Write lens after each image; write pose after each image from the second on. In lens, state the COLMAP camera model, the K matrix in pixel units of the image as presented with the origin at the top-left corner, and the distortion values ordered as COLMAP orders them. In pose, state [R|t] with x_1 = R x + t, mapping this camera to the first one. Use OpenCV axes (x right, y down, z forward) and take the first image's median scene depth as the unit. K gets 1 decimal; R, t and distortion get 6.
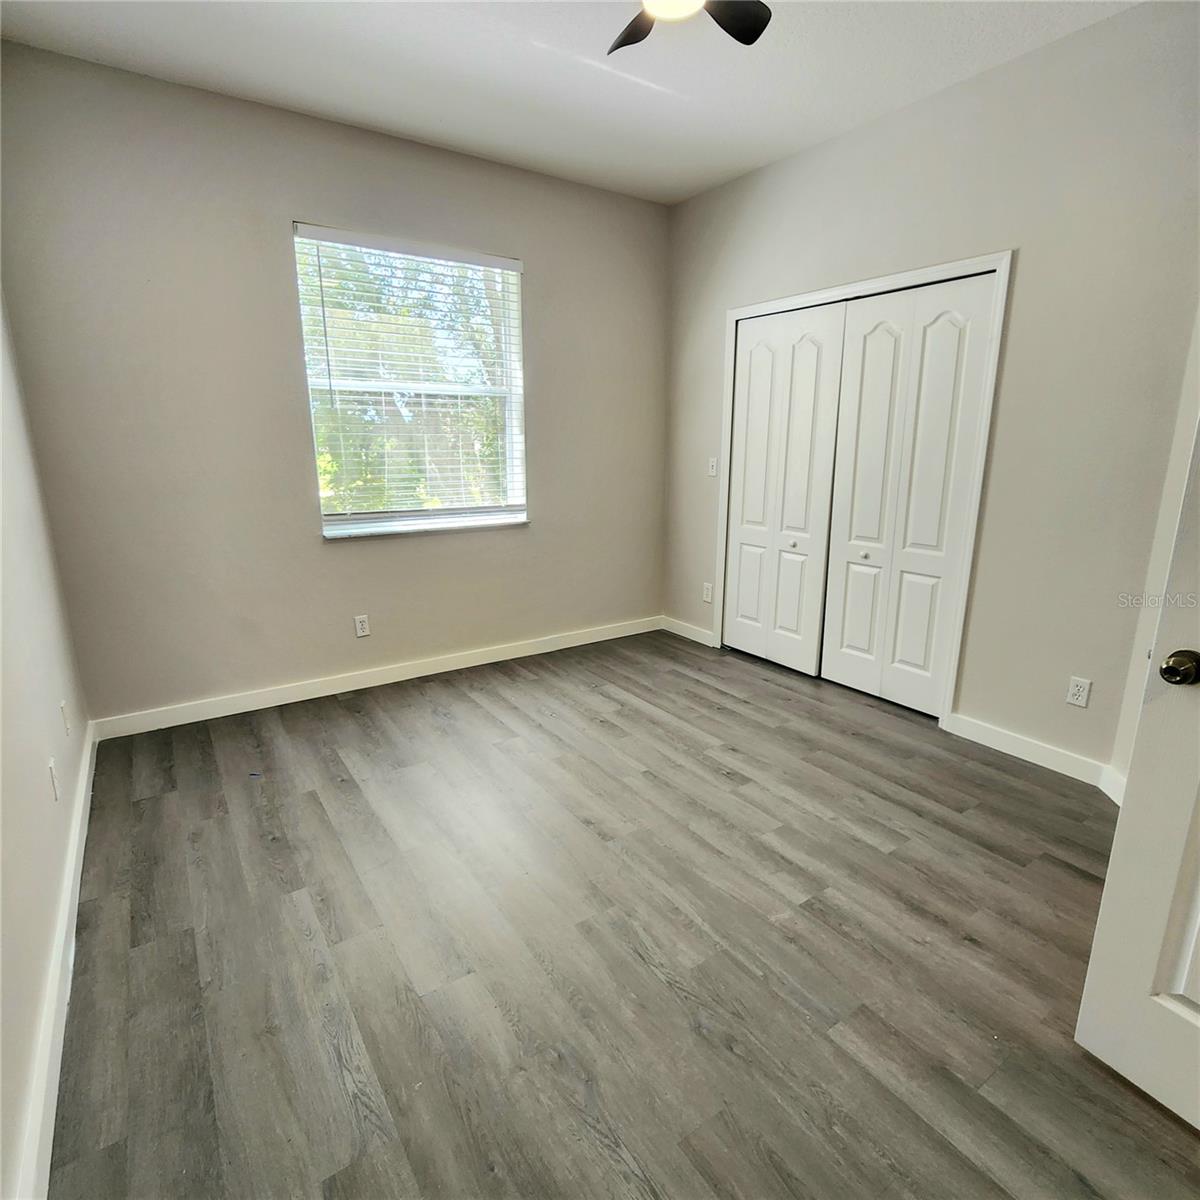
lens RADIAL K [[663.8, 0, 603.2], [0, 663.8, 595.7], [0, 0, 1]] dist [0.007696, -0.003017]
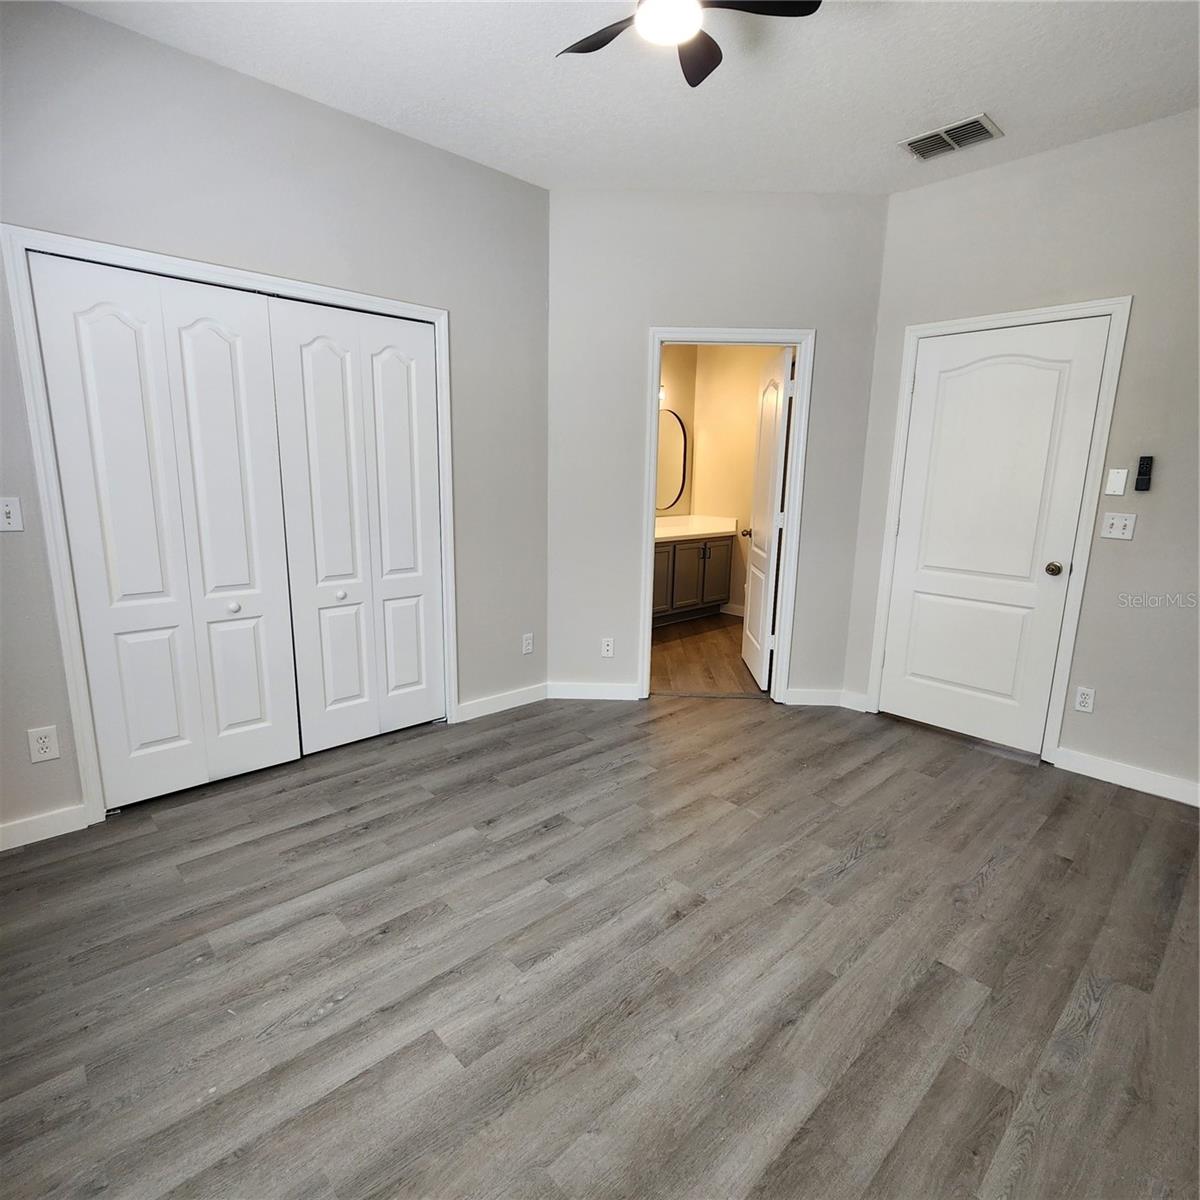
lens RADIAL K [[663.8, 0, 600.3], [0, 663.8, 600.0], [0, 0, 1]] dist [0.007696, -0.003017]
pose [[-0.158406, -0.192339, 0.968459, -0.605623], [0.207860, 0.952367, 0.223141, -0.207466], [-0.965247, 0.236651, -0.110882, 0.869747]]
